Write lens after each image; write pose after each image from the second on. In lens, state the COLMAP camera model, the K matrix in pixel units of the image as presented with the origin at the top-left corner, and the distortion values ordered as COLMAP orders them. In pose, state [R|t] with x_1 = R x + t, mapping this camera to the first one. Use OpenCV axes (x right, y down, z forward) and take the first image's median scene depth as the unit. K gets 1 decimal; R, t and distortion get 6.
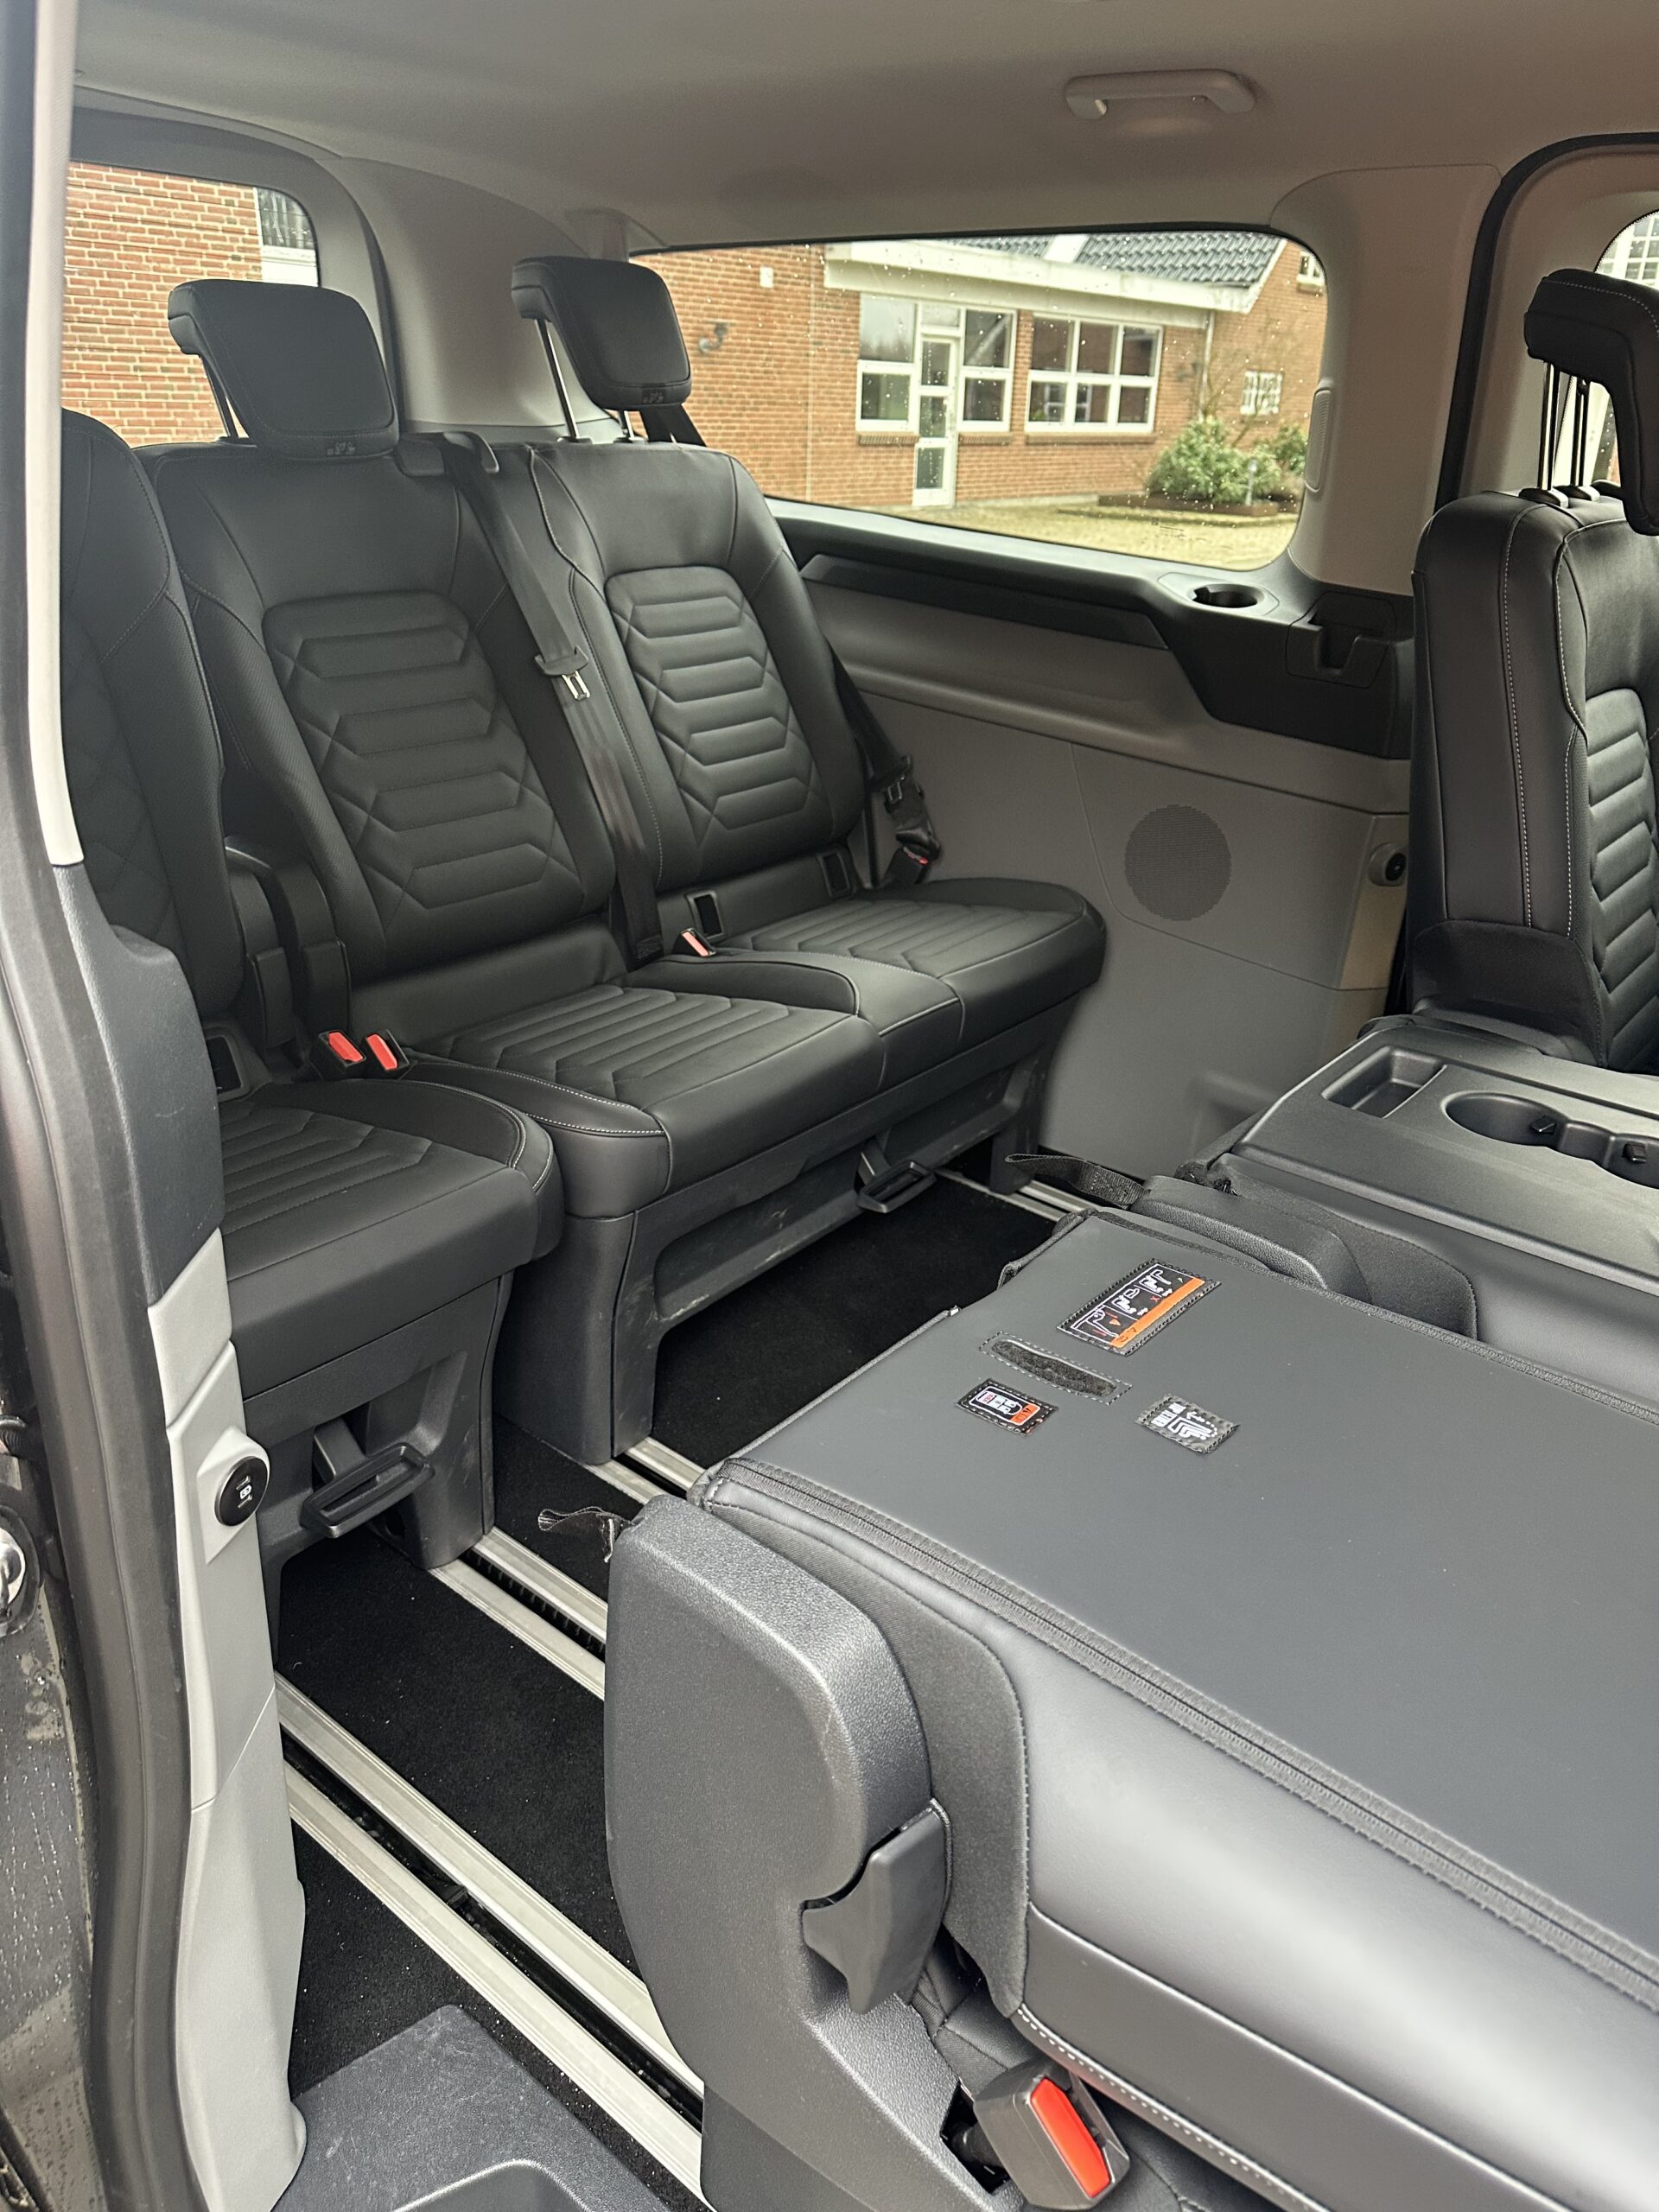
lens RADIAL K [[1552.1, 0, 829.5], [0, 1552.1, 1106.0], [0, 0, 1]] dist [0.049221, -0.066933]
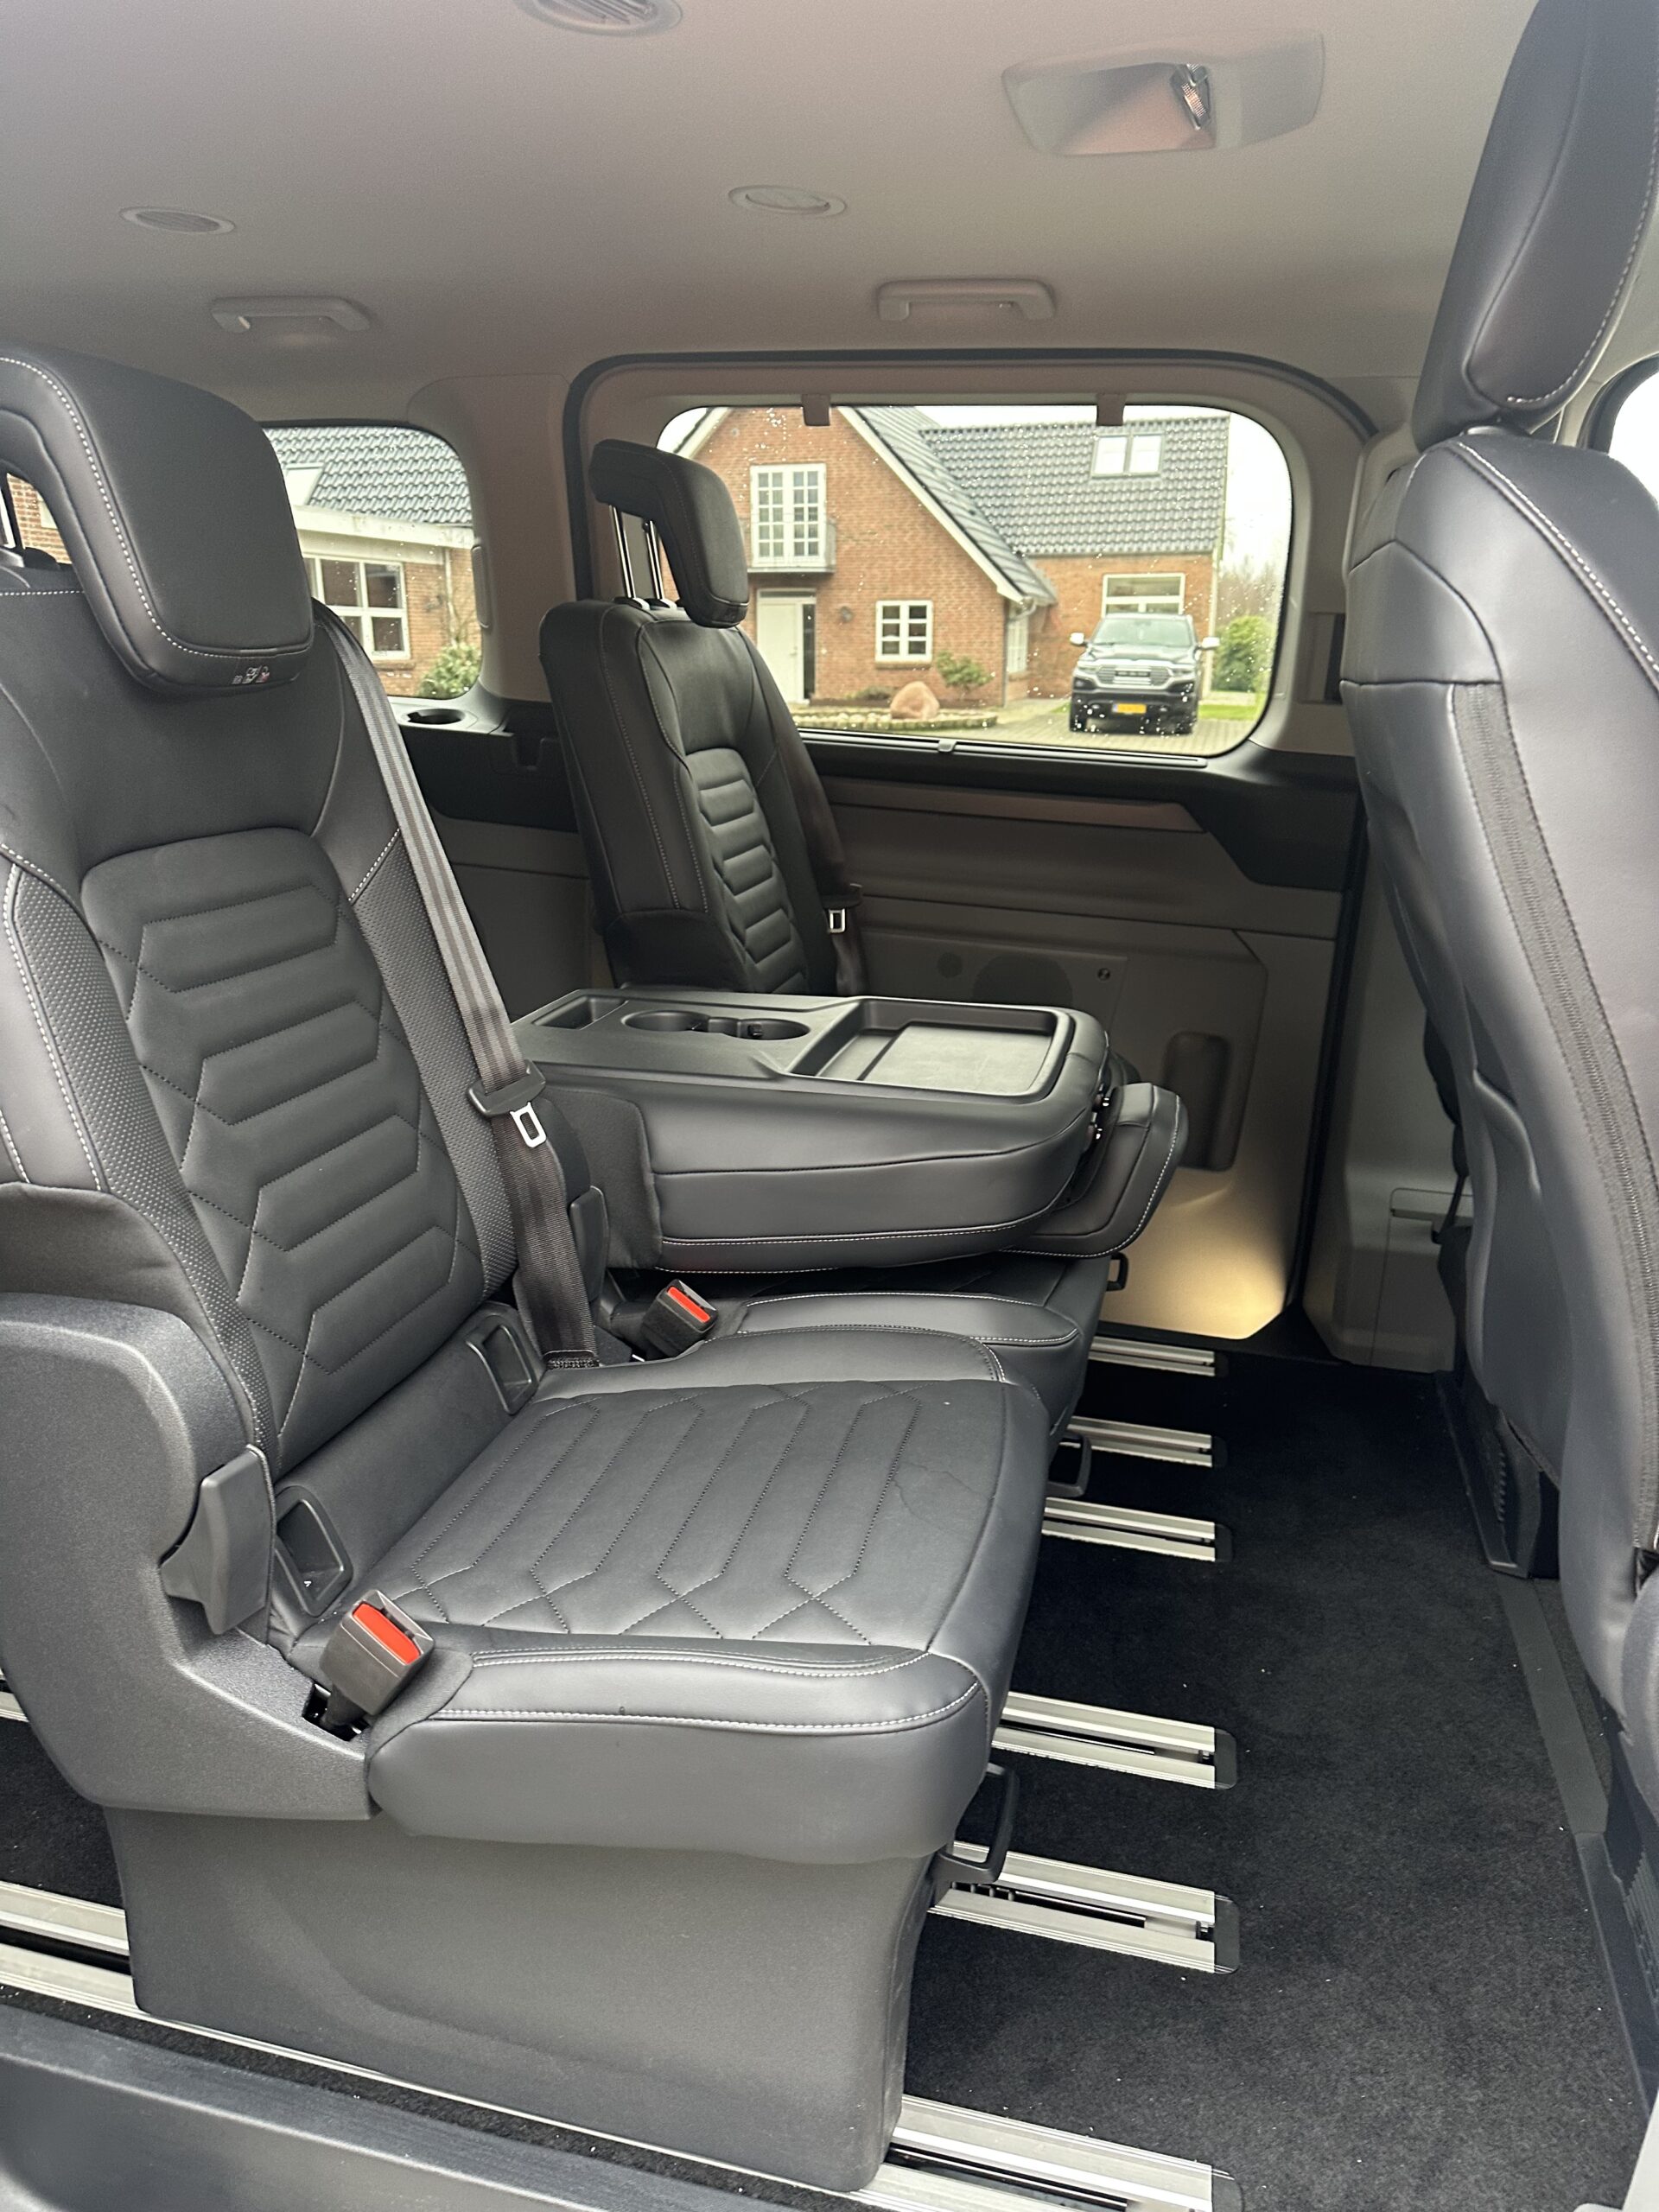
lens RADIAL K [[1552.1, 0, 829.5], [0, 1552.1, 1106.0], [0, 0, 1]] dist [0.049221, -0.066933]
pose [[0.905593, -0.149795, 0.396816, 0.010117], [0.200151, 0.975766, -0.088430, 0.133609], [-0.373953, 0.159505, 0.913629, -0.159108]]
